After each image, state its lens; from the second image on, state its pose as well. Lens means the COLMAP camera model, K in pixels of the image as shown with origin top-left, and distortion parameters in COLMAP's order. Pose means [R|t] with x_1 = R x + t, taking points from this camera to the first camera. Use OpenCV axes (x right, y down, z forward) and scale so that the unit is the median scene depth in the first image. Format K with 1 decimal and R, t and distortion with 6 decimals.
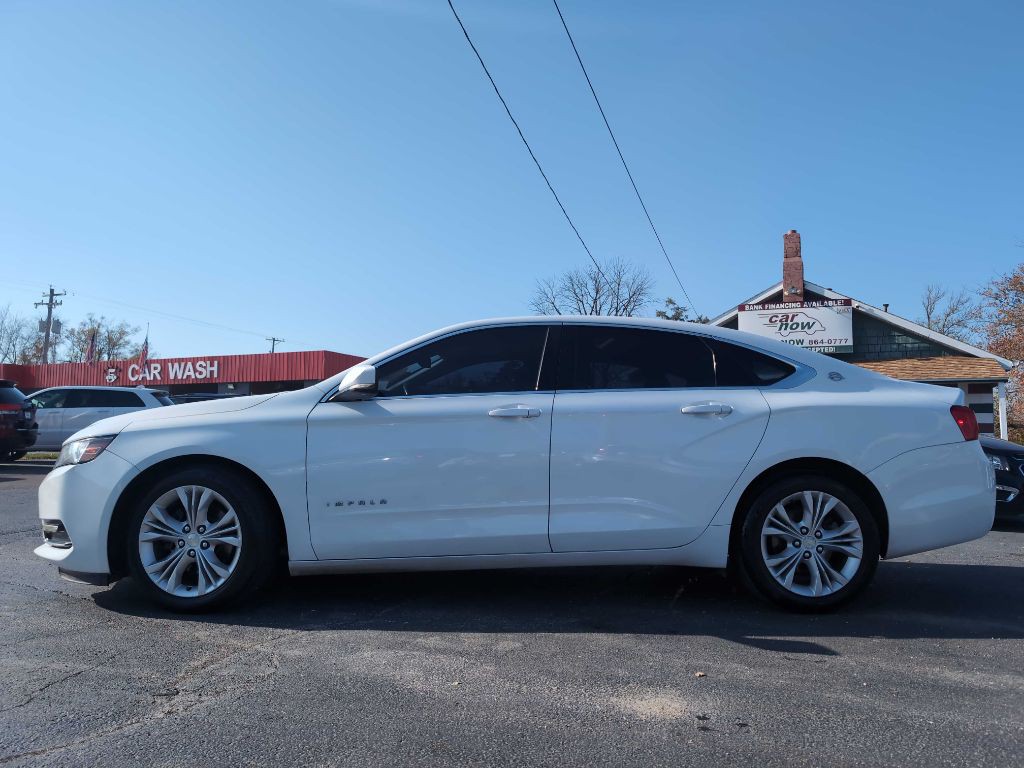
lens RADIAL K [[744.8, 0, 507.5], [0, 744.8, 367.7], [0, 0, 1]] dist [0.010824, -0.000767]
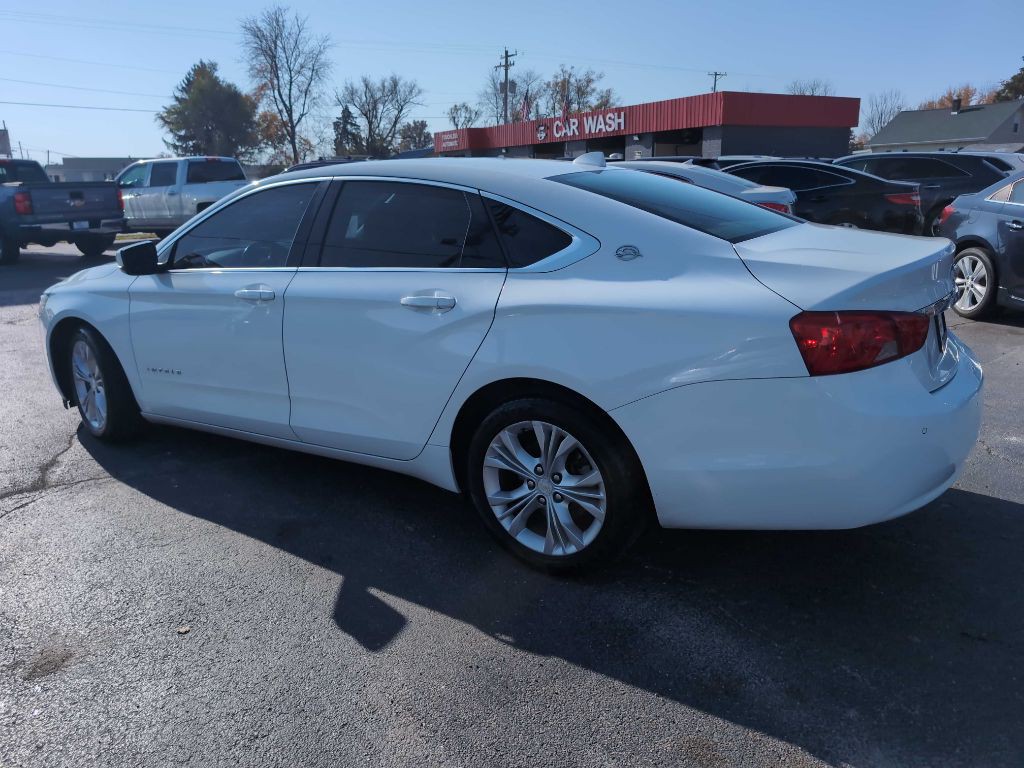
lens RADIAL K [[743.1, 0, 491.6], [0, 743.1, 359.7], [0, 0, 1]] dist [0.009325, -0.000759]
pose [[0.807825, 0.107142, -0.579603, 0.728605], [0.091038, 0.948860, 0.302285, -0.105374], [0.582350, -0.296959, 0.756759, 0.422740]]
